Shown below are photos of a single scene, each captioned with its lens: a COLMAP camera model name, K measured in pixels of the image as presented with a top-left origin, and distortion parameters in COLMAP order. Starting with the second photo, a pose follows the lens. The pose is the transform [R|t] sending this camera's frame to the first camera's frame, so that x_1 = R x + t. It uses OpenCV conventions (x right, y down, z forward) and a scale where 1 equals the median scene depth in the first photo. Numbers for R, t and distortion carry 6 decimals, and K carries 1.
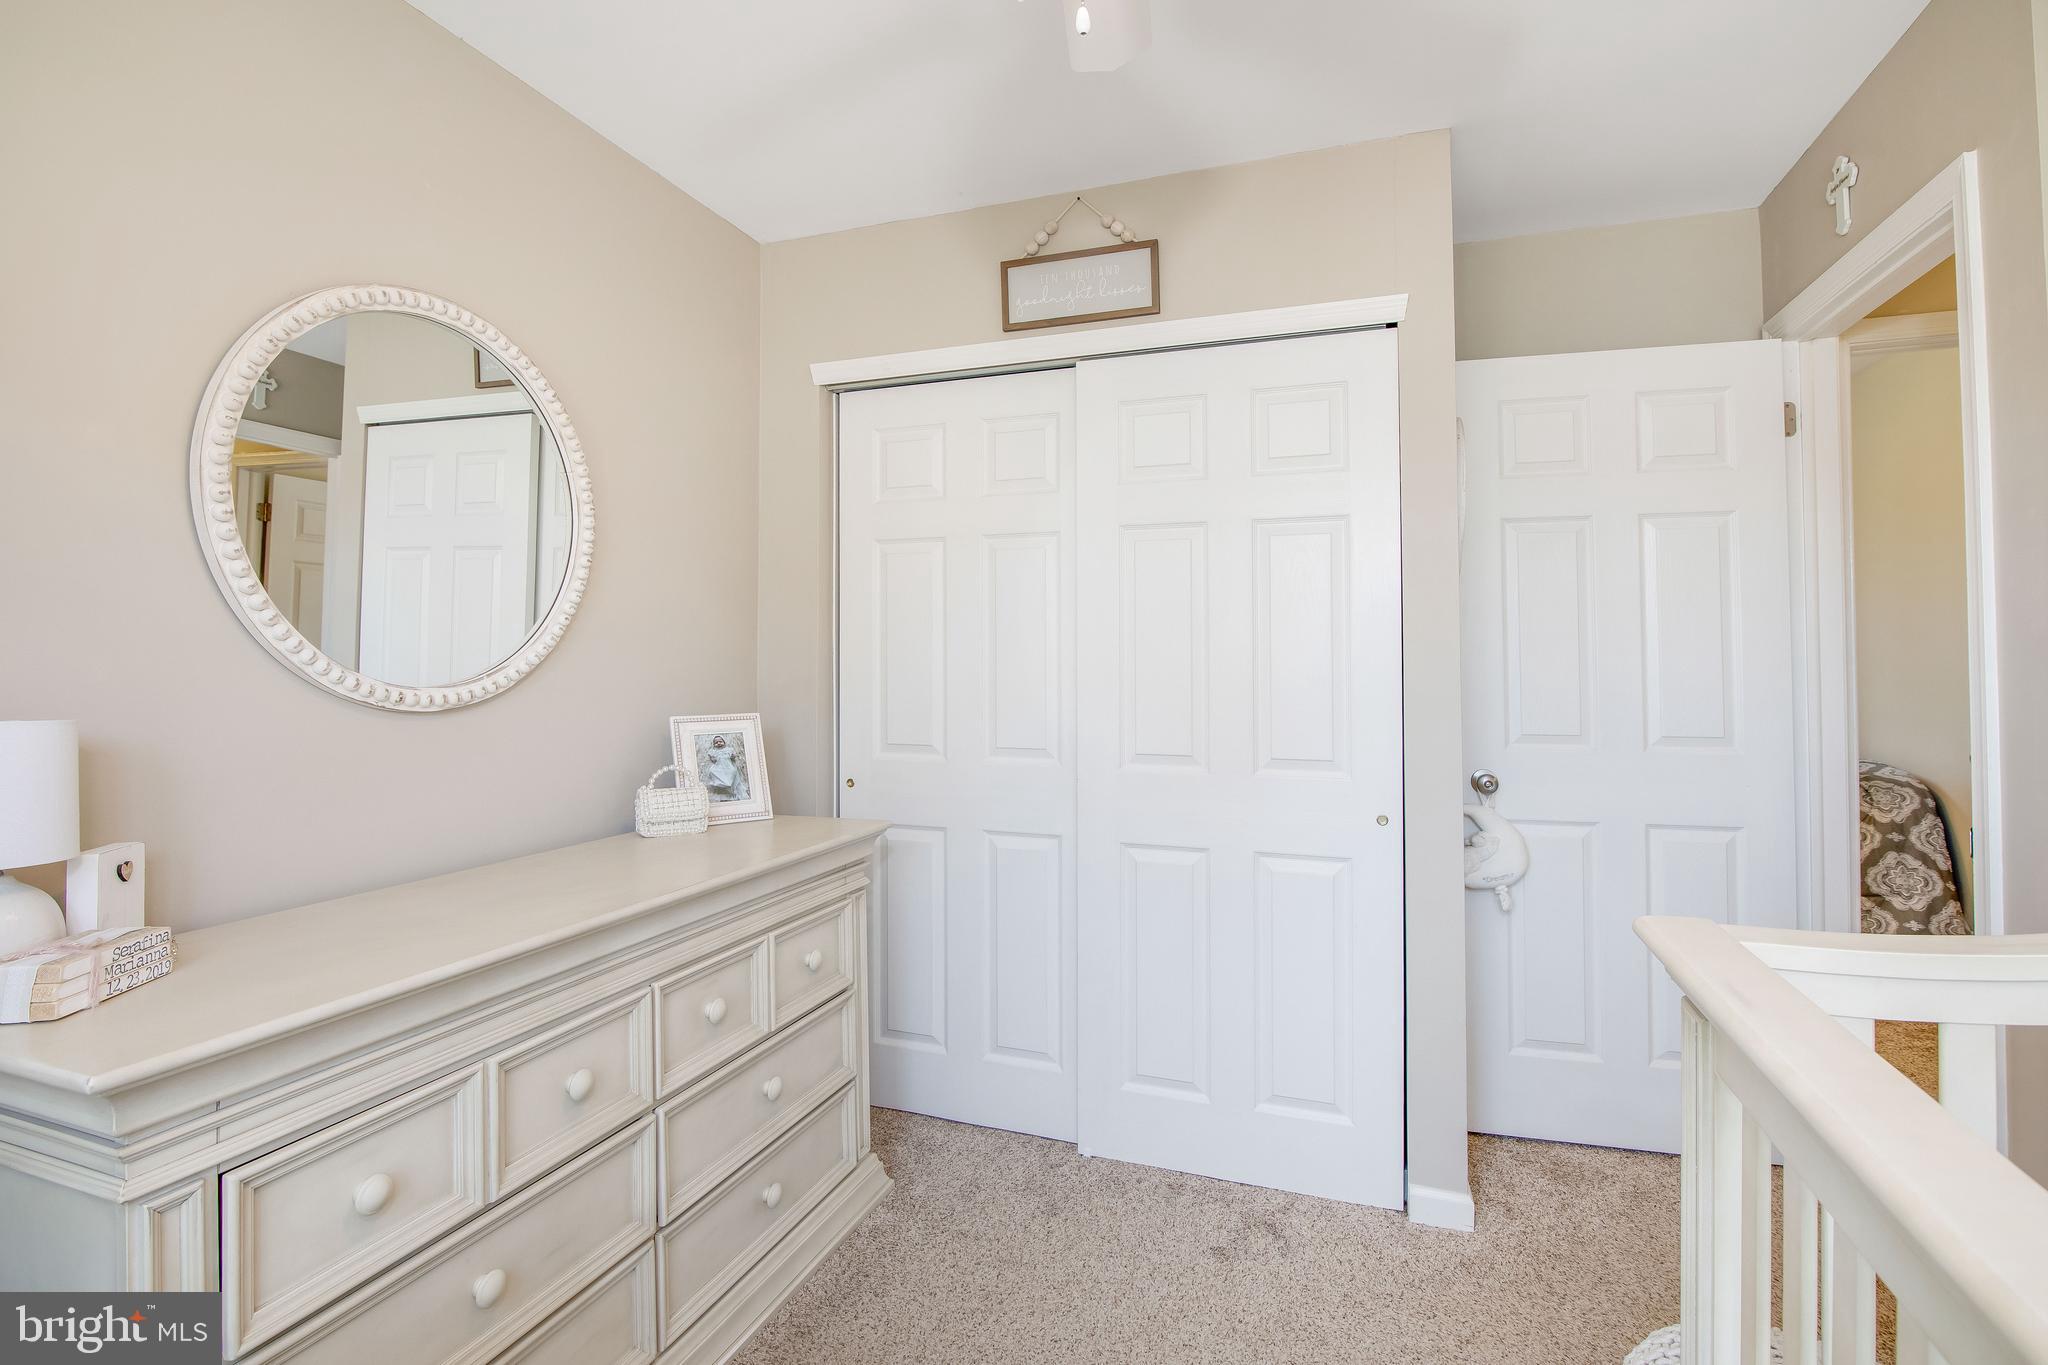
lens RADIAL K [[932.7, 0, 1027.7], [0, 932.7, 676.2], [0, 0, 1]] dist [-0.021643, 0.000289]
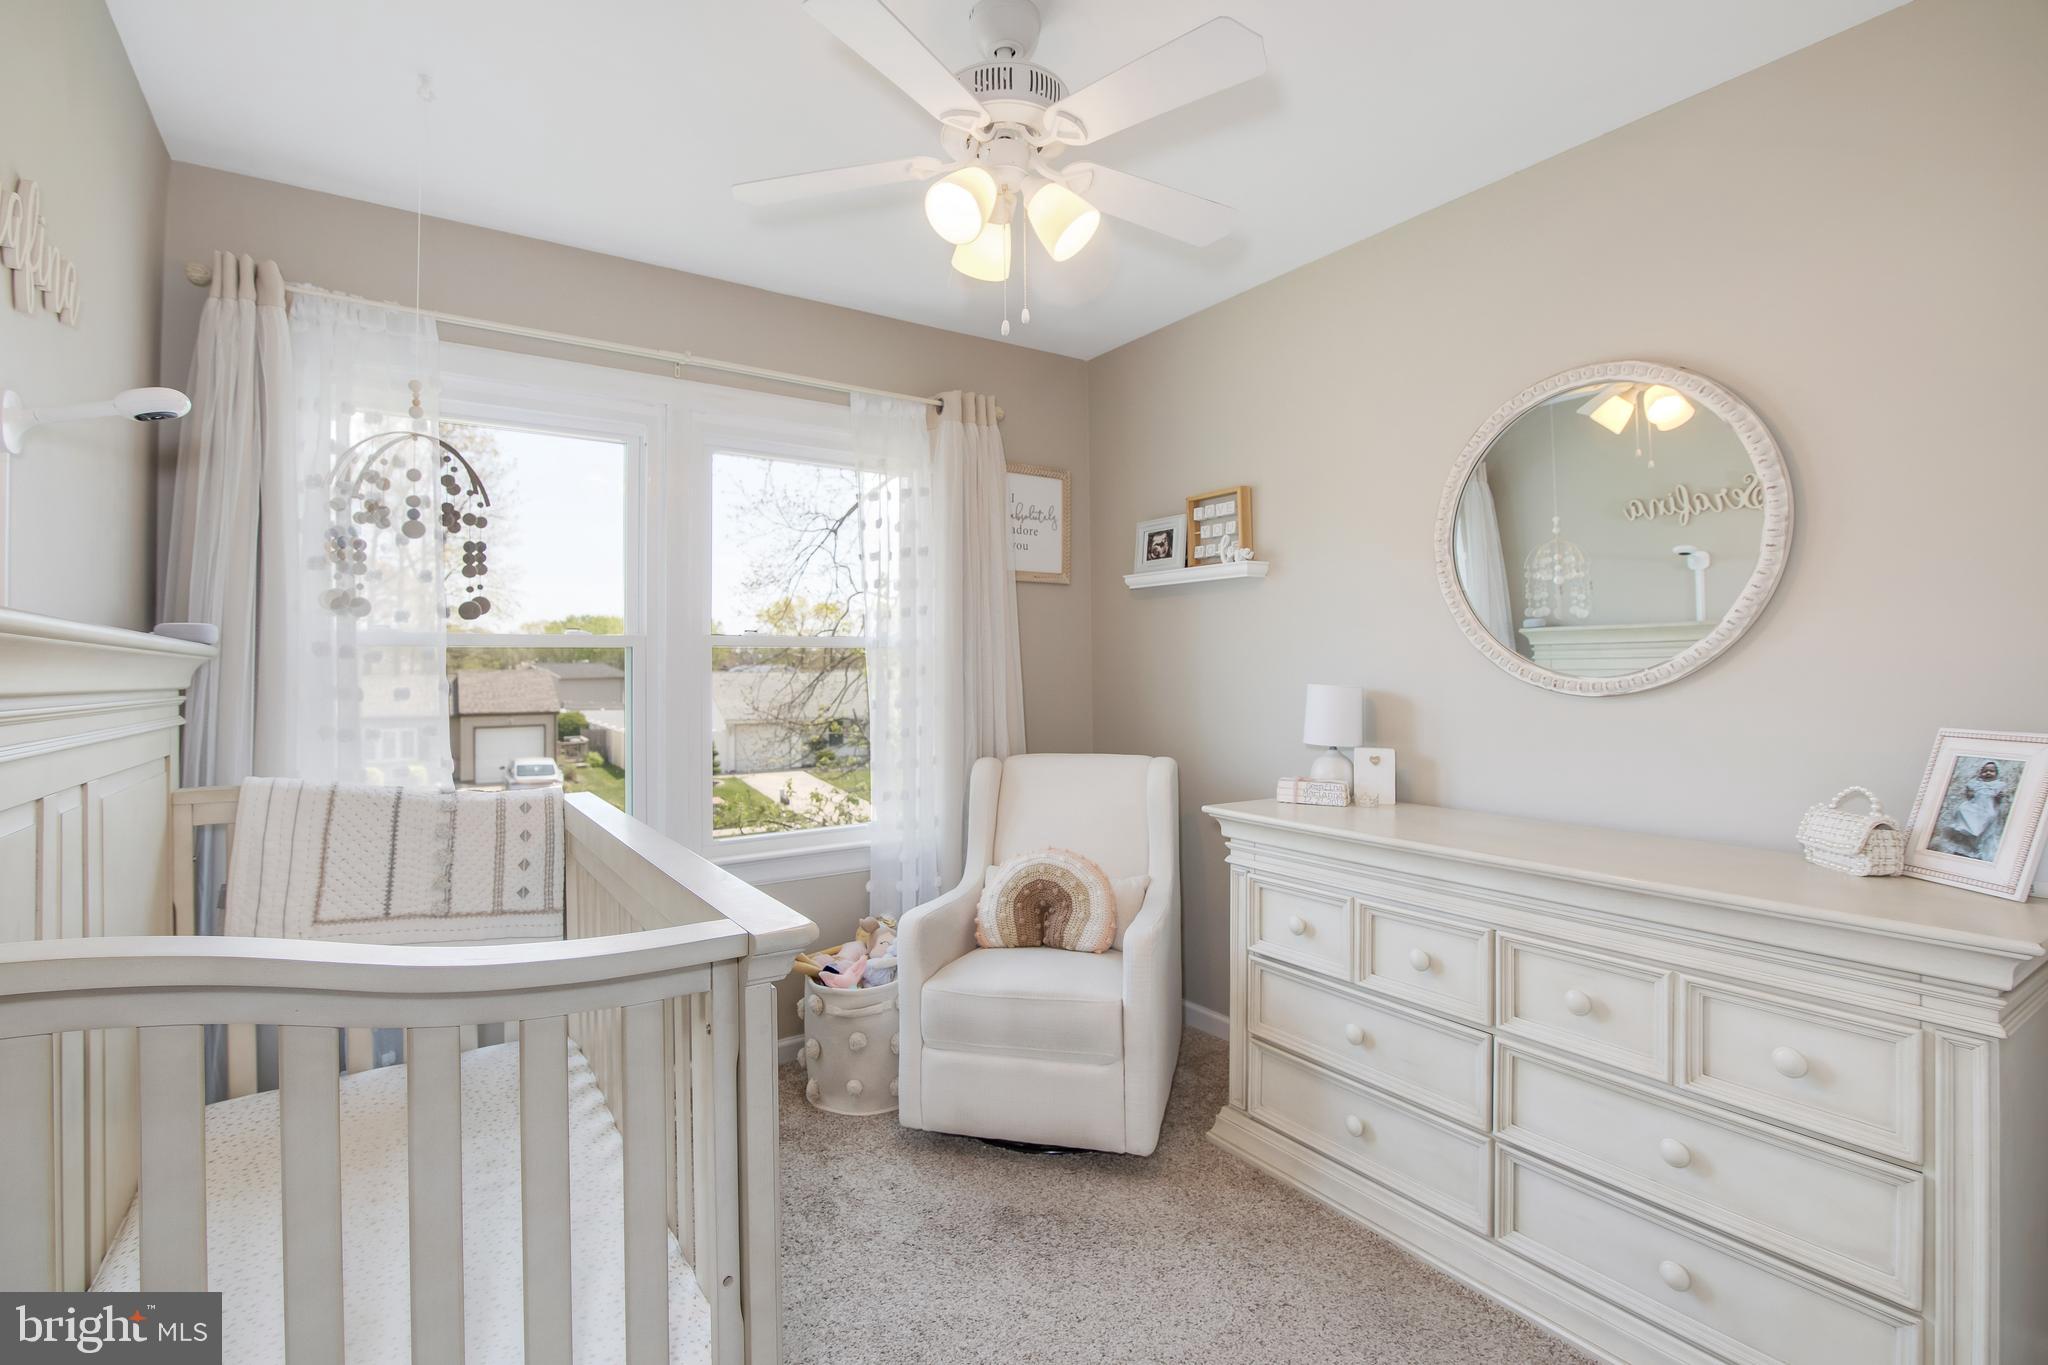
lens RADIAL K [[932.7, 0, 1027.7], [0, 932.7, 676.2], [0, 0, 1]] dist [-0.021643, 0.000289]
pose [[-0.589620, 0.011380, -0.807600, 0.625625], [-0.001663, 0.999882, 0.015303, -0.007686], [0.807679, 0.010366, -0.589531, 0.831002]]
